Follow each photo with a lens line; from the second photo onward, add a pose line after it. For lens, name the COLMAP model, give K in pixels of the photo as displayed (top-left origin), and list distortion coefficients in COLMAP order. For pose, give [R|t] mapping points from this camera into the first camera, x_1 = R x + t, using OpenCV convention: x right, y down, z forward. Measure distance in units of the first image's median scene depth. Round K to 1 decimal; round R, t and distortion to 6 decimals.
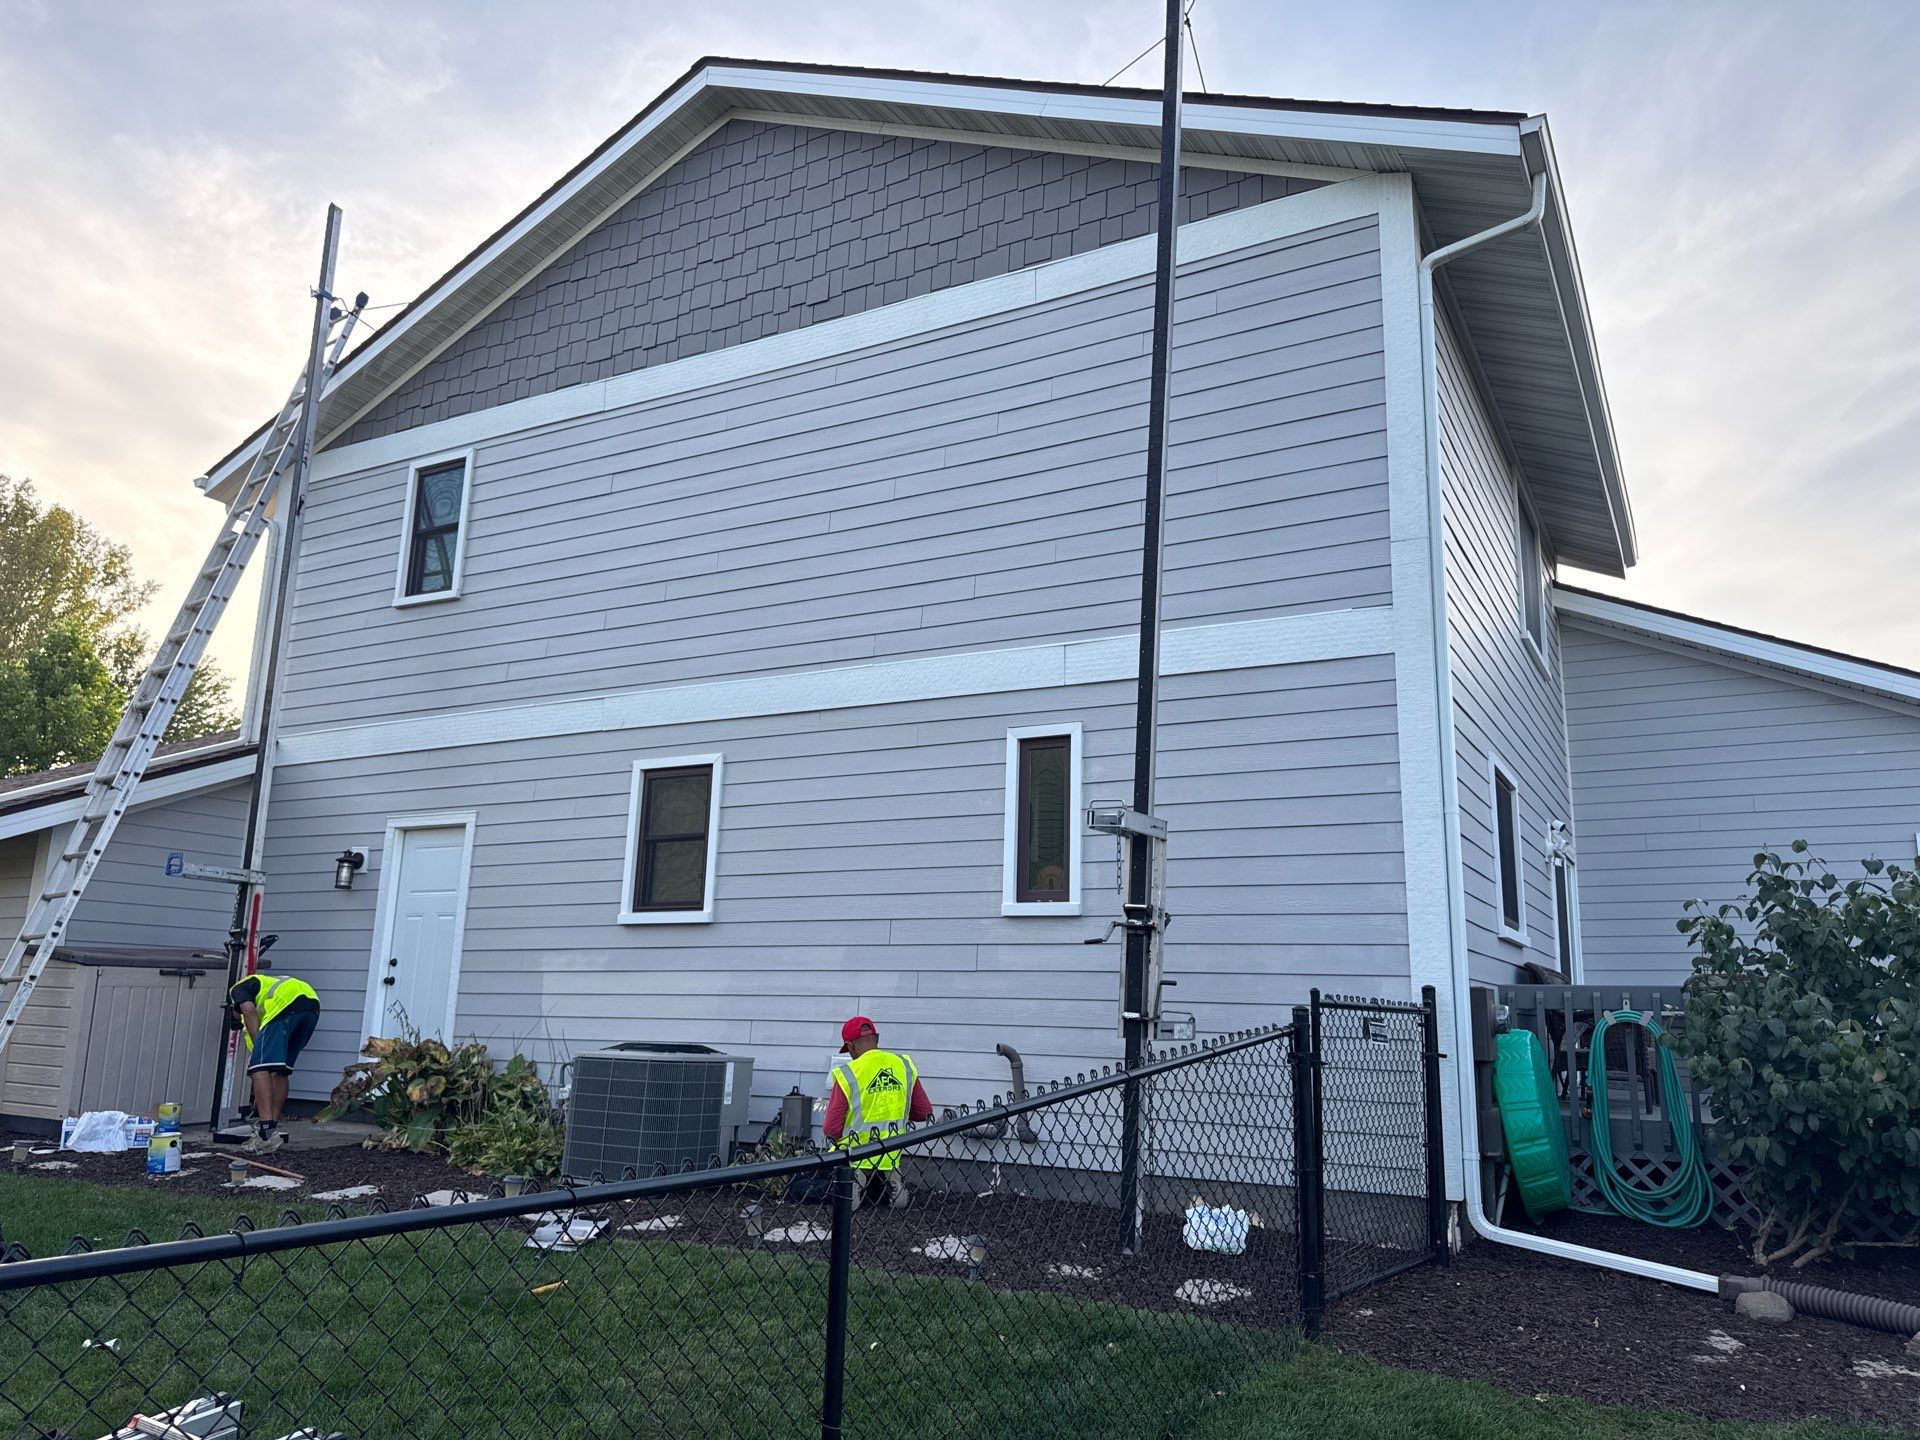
lens RADIAL K [[1378.2, 0, 942.9], [0, 1378.2, 714.3], [0, 0, 1]] dist [0.047422, -0.040491]
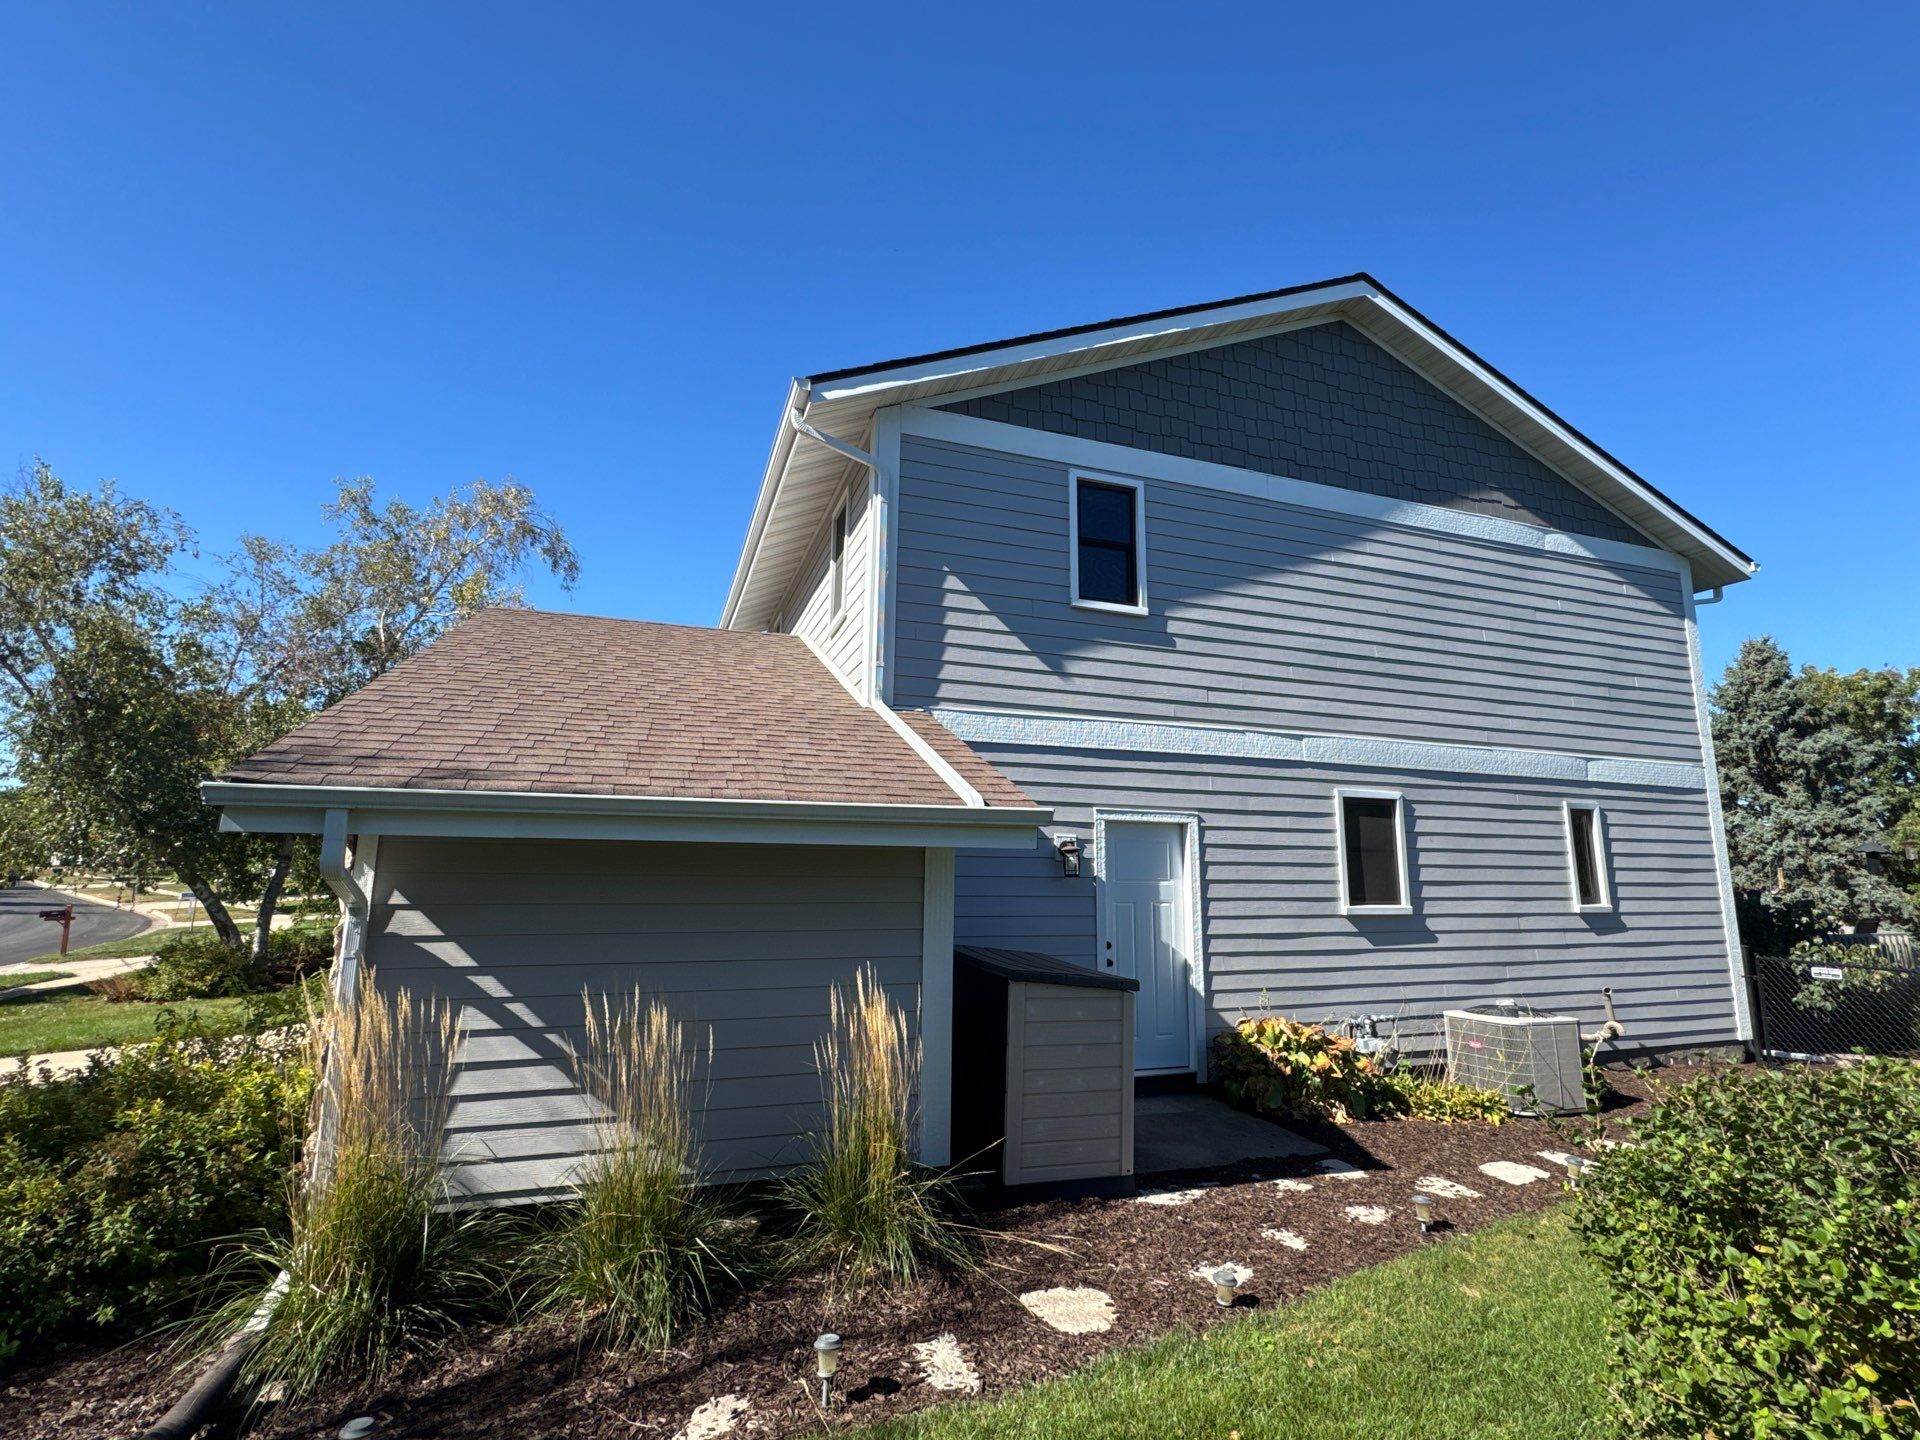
lens RADIAL K [[882.1, 0, 947.4], [0, 882.1, 726.9], [0, 0, 1]] dist [-0.001896, 0.000099]
pose [[0.663928, 0.107506, 0.740029, -1.148423], [-0.155443, 0.987837, -0.004048, 0.037230], [-0.731463, -0.112344, 0.672563, 0.742819]]
